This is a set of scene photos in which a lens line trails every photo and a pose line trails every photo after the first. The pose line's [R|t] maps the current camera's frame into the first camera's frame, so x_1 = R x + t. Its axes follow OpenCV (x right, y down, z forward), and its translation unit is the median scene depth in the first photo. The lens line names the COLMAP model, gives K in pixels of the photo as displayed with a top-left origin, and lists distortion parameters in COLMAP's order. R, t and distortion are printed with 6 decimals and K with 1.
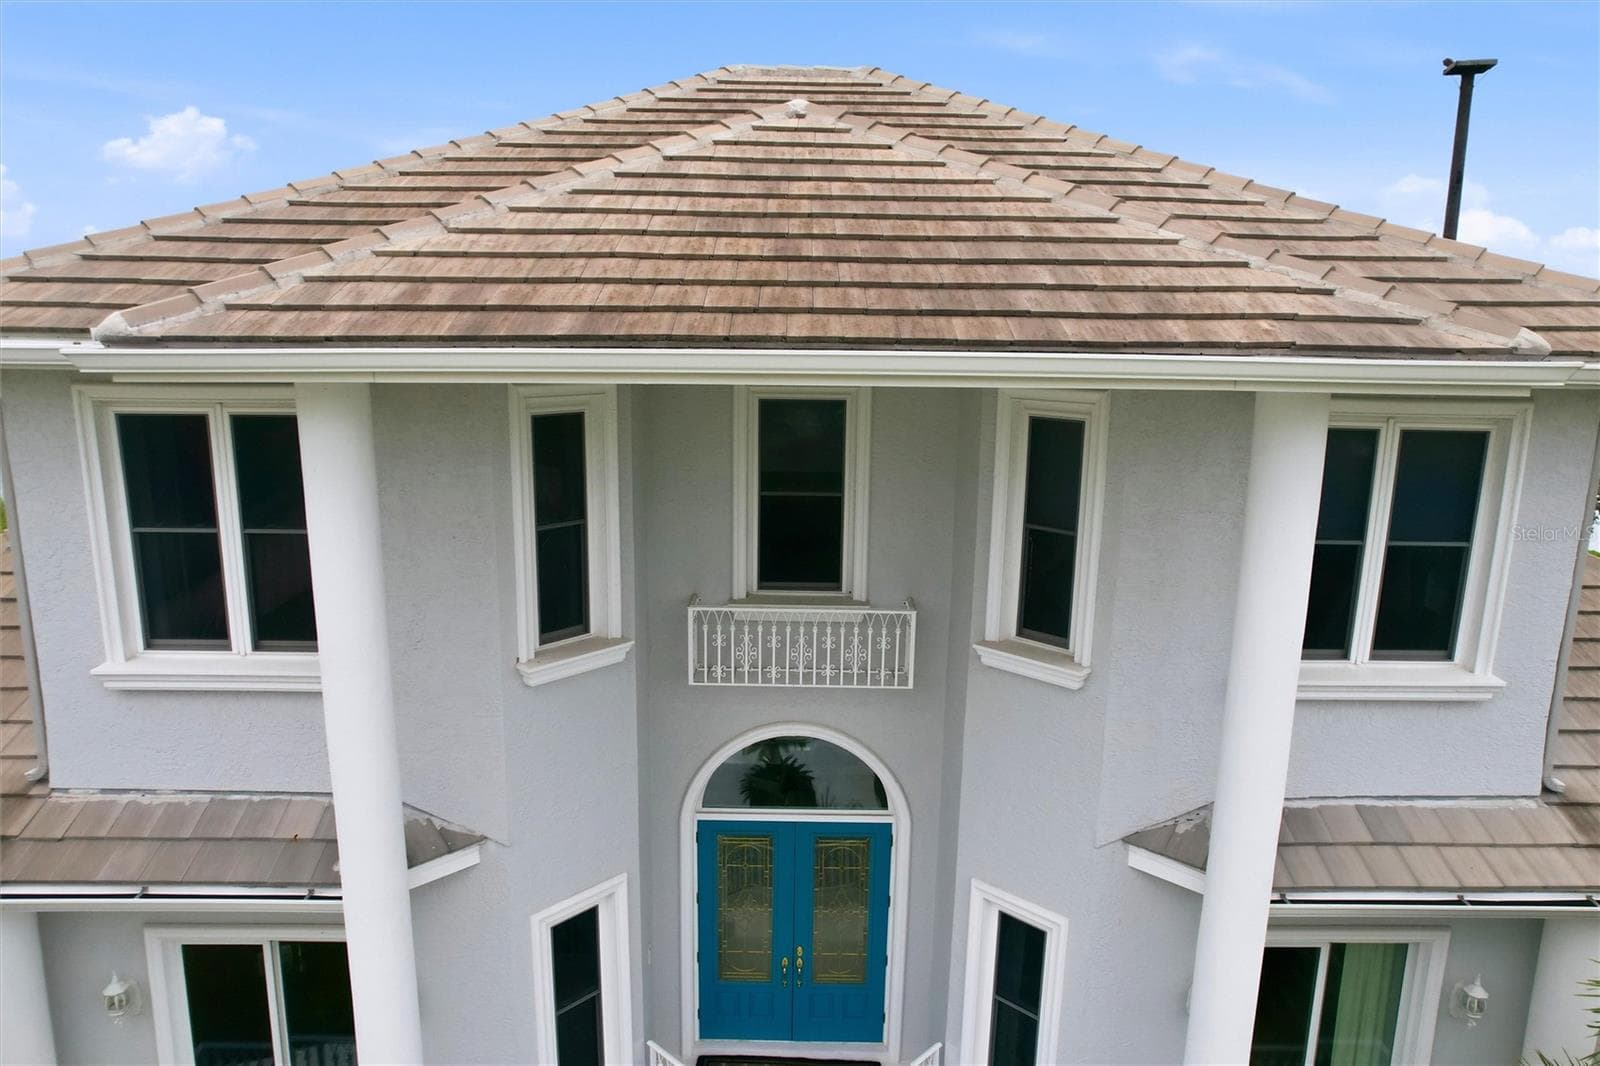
lens RADIAL K [[1027.9, 0, 805.4], [0, 1027.9, 537.8], [0, 0, 1]] dist [-0.024935, -0.000386]
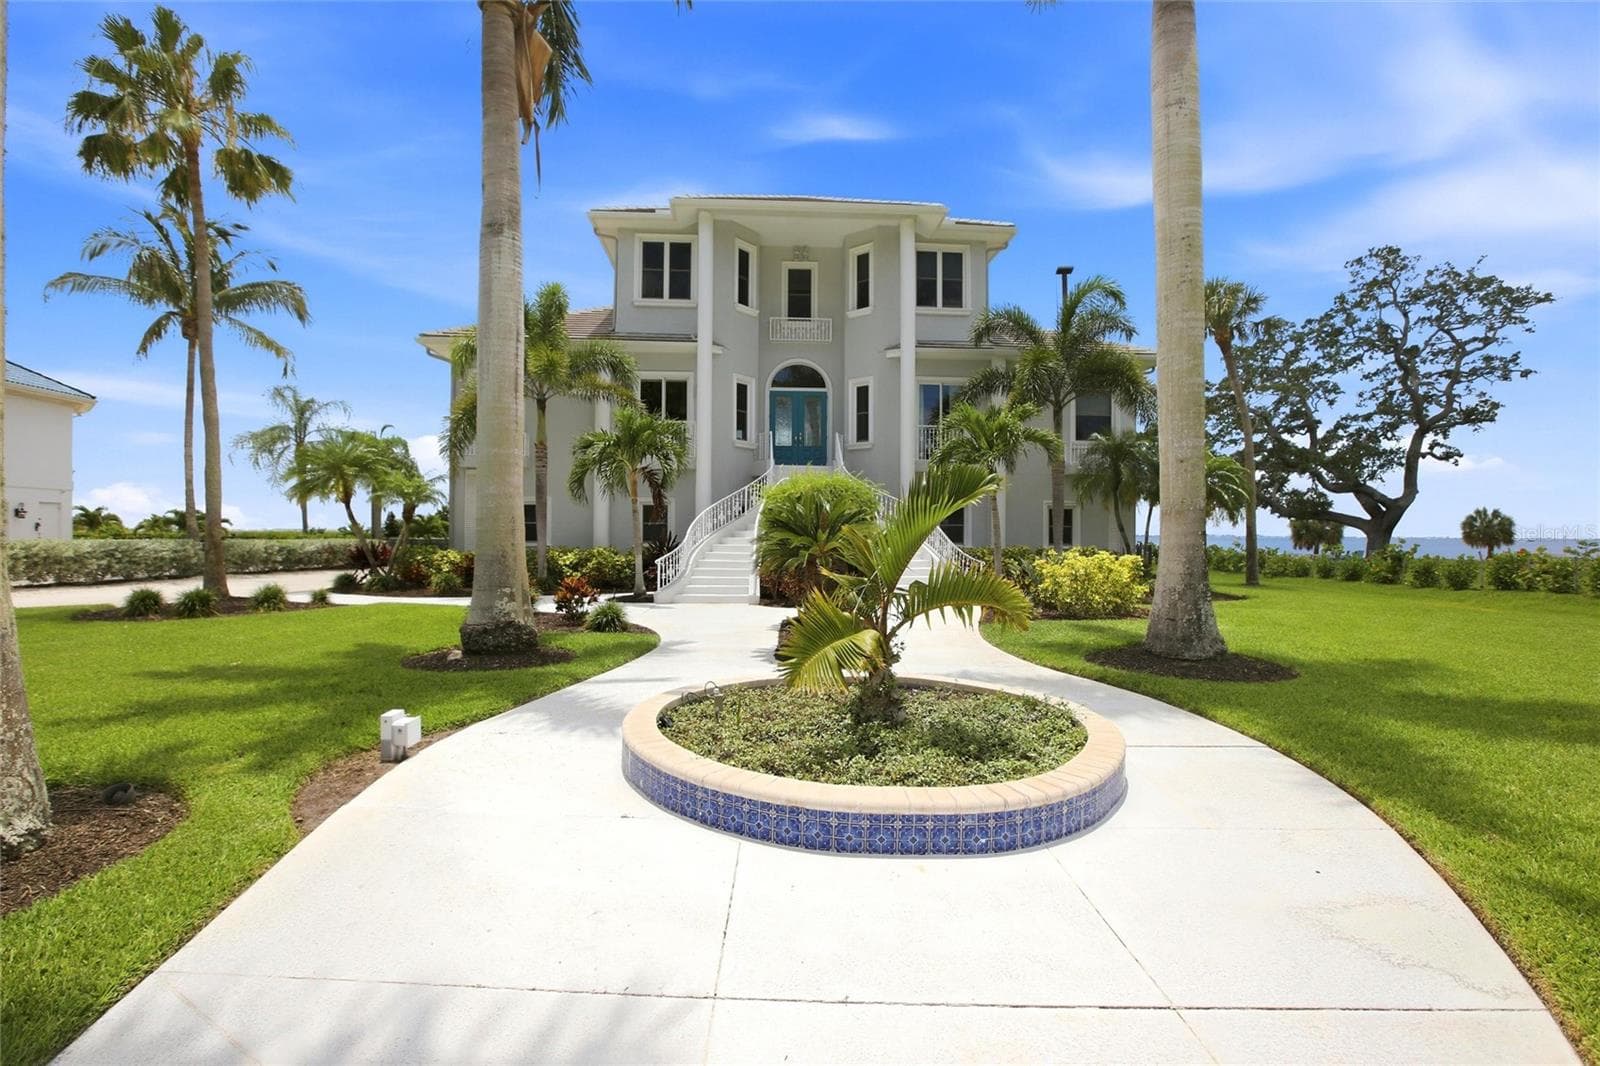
lens RADIAL K [[733.5, 0, 805.8], [0, 733.5, 535.8], [0, 0, 1]] dist [-0.020708, 0.004556]
pose [[0.998070, -0.013305, 0.060653, -0.168718], [0.026110, 0.976148, -0.215532, 1.519134], [-0.056339, 0.216700, 0.974611, -1.519051]]
